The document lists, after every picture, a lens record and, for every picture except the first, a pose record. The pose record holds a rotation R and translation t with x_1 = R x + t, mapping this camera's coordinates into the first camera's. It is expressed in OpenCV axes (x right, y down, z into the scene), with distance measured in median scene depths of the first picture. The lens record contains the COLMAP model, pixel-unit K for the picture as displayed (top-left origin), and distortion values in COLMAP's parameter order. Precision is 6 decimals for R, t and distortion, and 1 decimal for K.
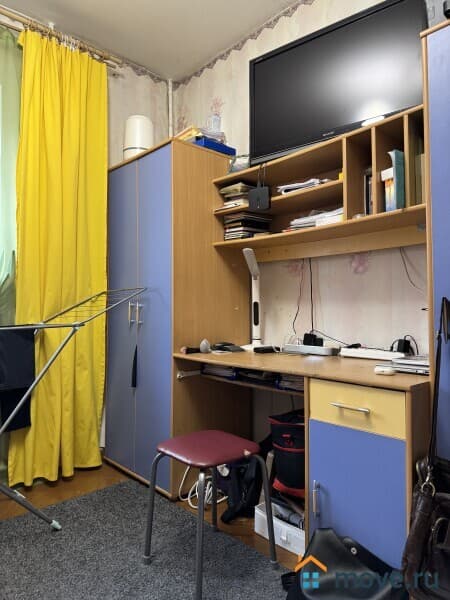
lens RADIAL K [[424.3, 0, 223.0], [0, 424.3, 298.1], [0, 0, 1]] dist [0.060714, -0.071080]
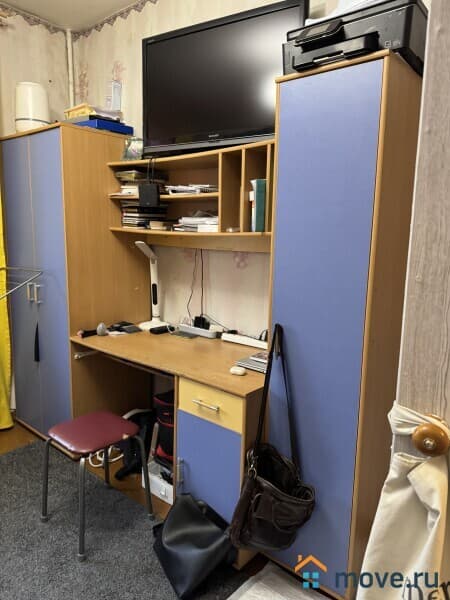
lens RADIAL K [[424.3, 0, 229.7], [0, 424.3, 299.7], [0, 0, 1]] dist [0.060714, -0.071080]
pose [[0.989976, 0.000808, 0.141236, 0.130215], [-0.028569, 0.980458, 0.194642, -0.185809], [-0.138319, -0.196726, 0.970653, -0.086324]]
